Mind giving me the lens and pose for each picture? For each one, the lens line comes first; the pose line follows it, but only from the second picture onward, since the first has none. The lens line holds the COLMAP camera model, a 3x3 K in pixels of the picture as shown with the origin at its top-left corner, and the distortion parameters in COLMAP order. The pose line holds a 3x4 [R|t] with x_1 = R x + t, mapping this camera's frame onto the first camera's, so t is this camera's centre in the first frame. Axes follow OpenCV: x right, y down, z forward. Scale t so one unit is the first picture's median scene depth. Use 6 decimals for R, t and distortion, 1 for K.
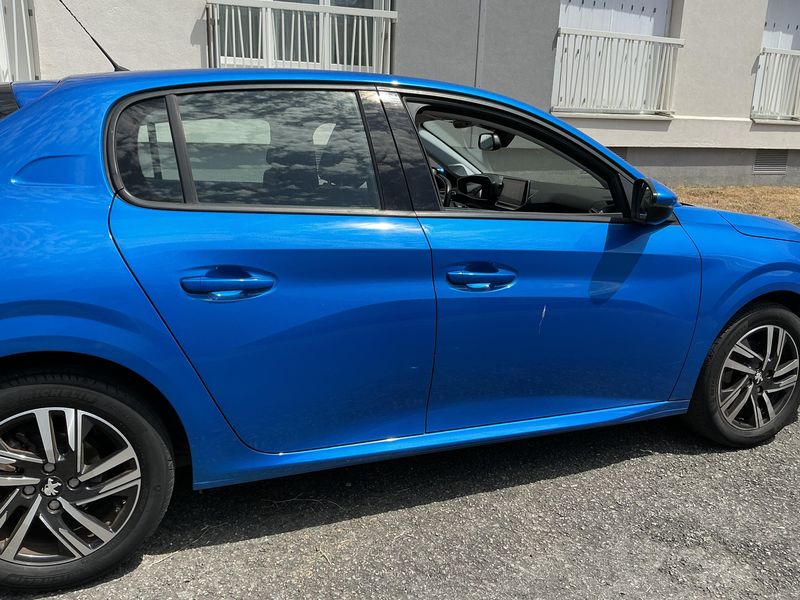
lens RADIAL K [[683.0, 0, 401.4], [0, 683.0, 302.6], [0, 0, 1]] dist [0.011337, -0.060603]
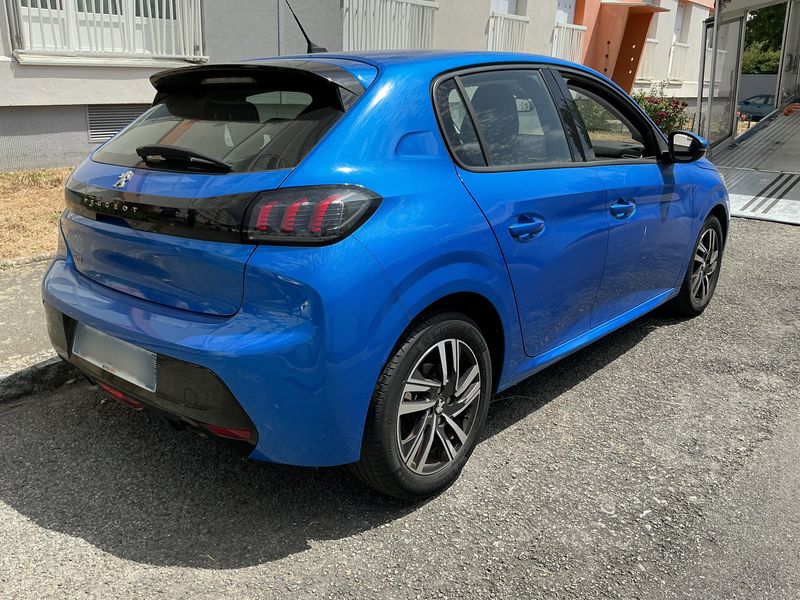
lens RADIAL K [[683.0, 0, 396.3], [0, 683.0, 297.1], [0, 0, 1]] dist [0.011337, -0.060603]
pose [[0.893822, -0.137620, 0.426783, -0.979547], [0.111217, 0.990040, 0.086322, -0.032650], [-0.434412, -0.029691, 0.900225, -0.053830]]
